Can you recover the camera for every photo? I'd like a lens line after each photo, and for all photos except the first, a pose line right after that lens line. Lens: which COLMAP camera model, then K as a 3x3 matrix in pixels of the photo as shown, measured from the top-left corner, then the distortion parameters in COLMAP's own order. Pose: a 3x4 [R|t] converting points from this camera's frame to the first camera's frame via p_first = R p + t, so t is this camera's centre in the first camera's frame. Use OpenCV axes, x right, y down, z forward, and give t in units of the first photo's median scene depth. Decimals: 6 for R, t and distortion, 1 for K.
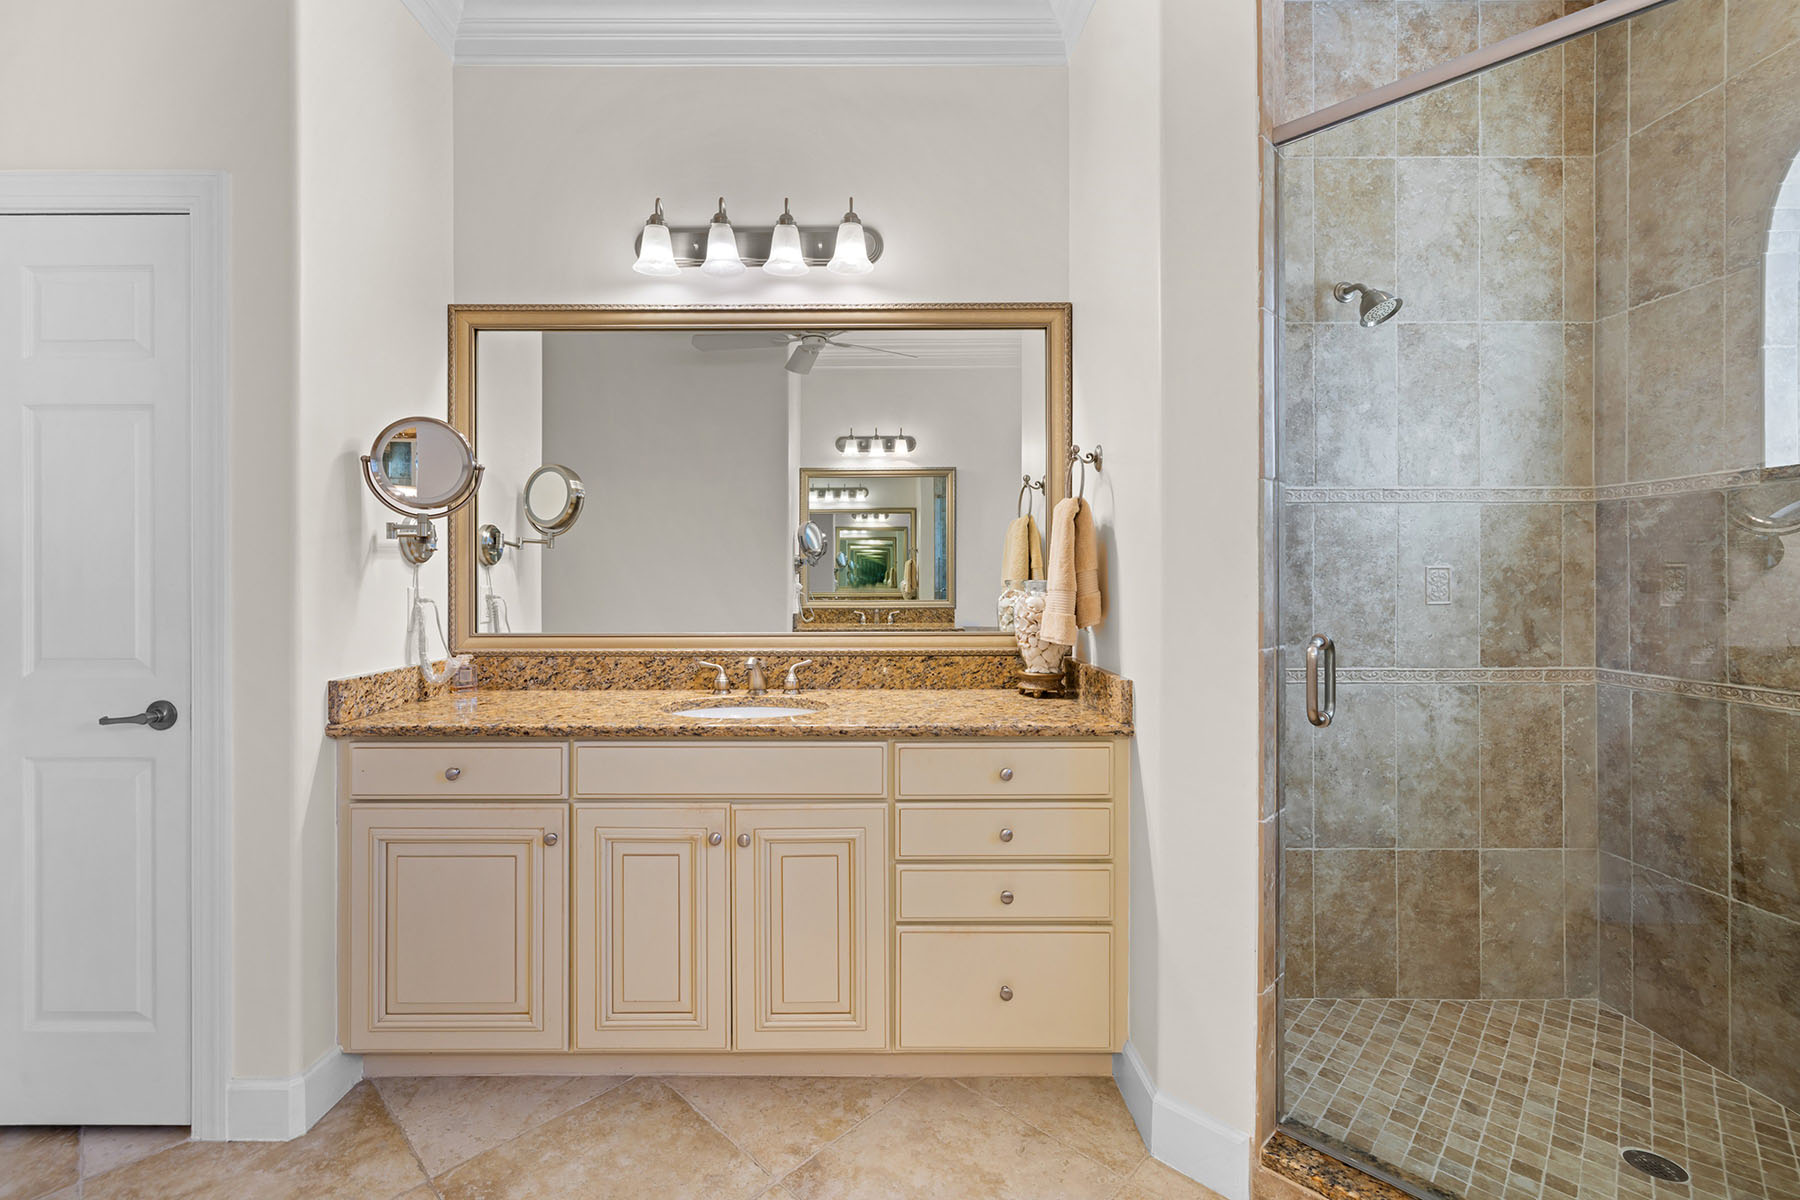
lens RADIAL K [[769.6, 0, 889.0], [0, 769.6, 583.2], [0, 0, 1]] dist [-0.000417, 0.000557]
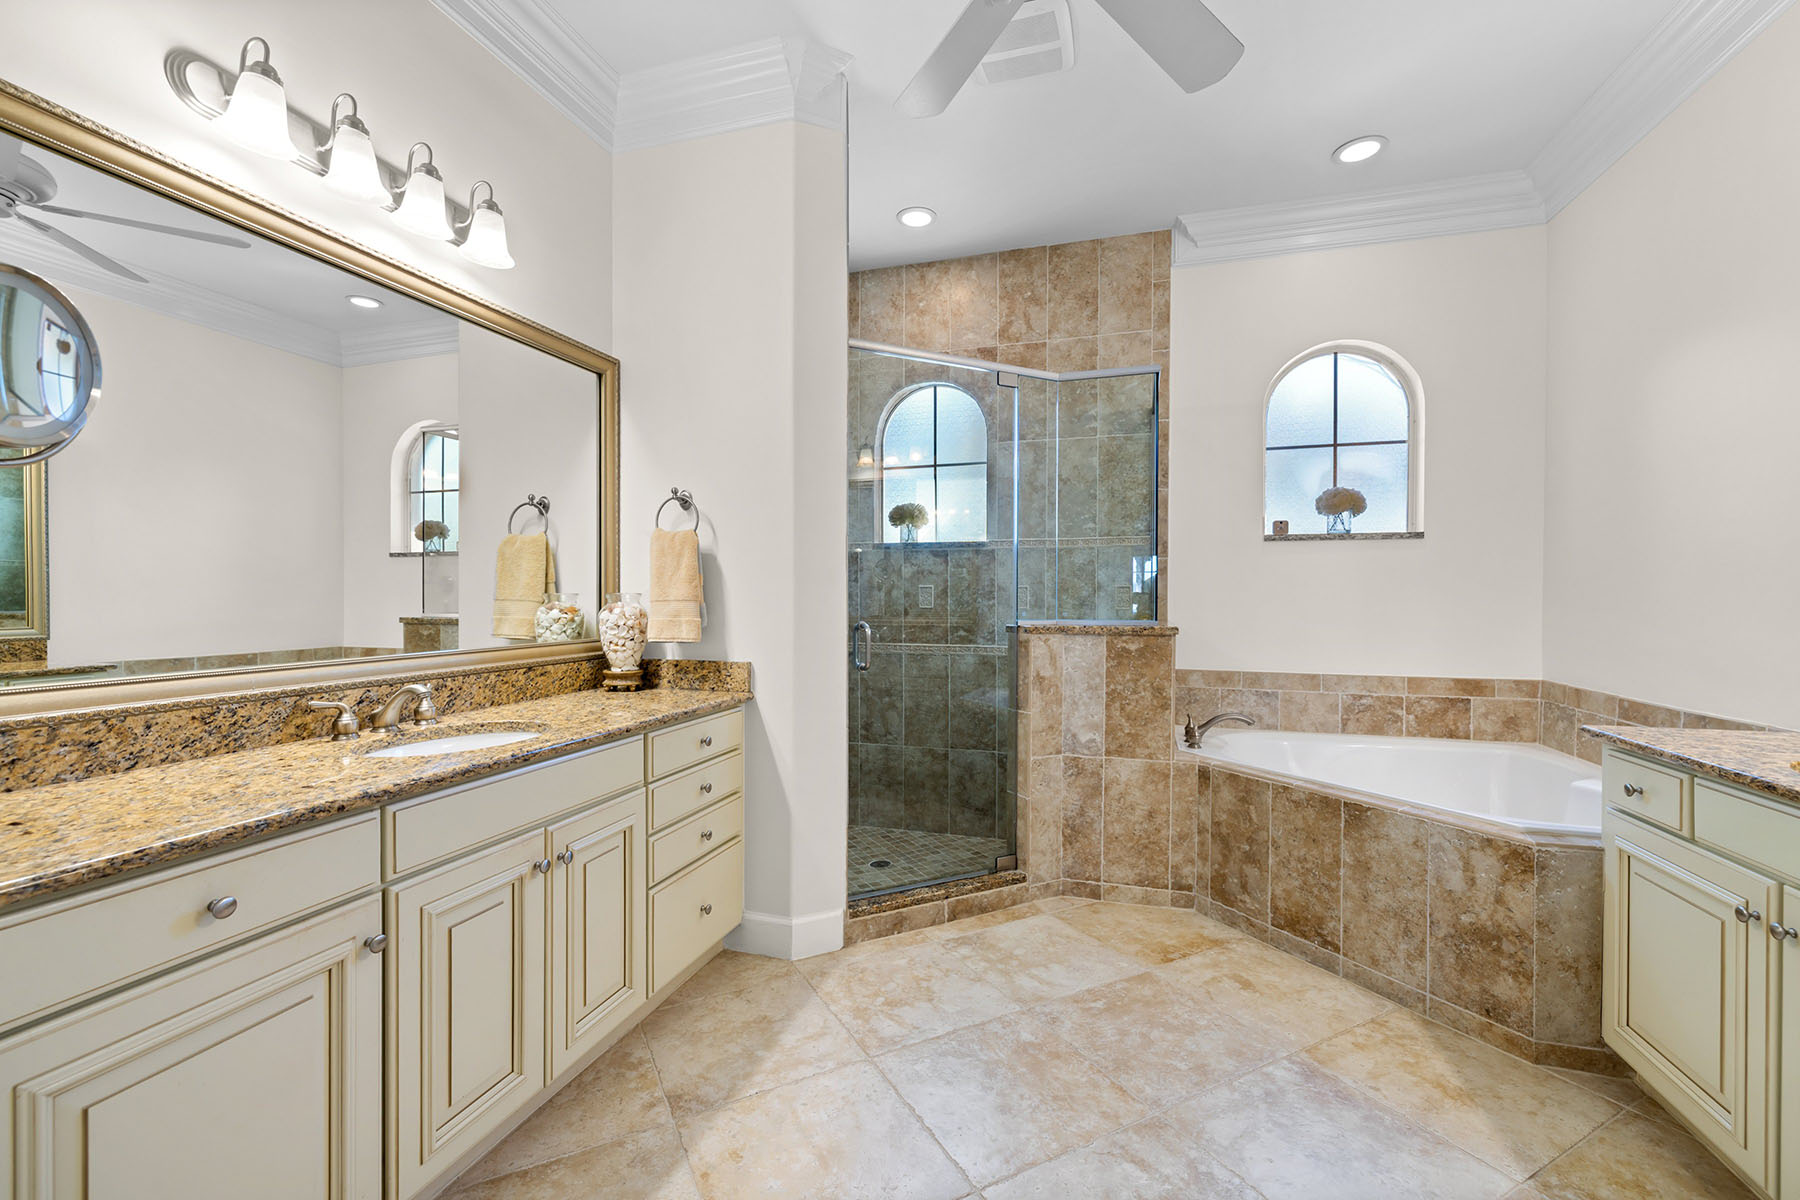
lens RADIAL K [[769.6, 0, 884.6], [0, 769.6, 599.5], [0, 0, 1]] dist [-0.000417, 0.000557]
pose [[0.301342, -0.005537, 0.953500, -0.805499], [0.003881, 0.999982, 0.004580, 0.002184], [-0.953508, 0.002320, 0.301358, 0.255645]]
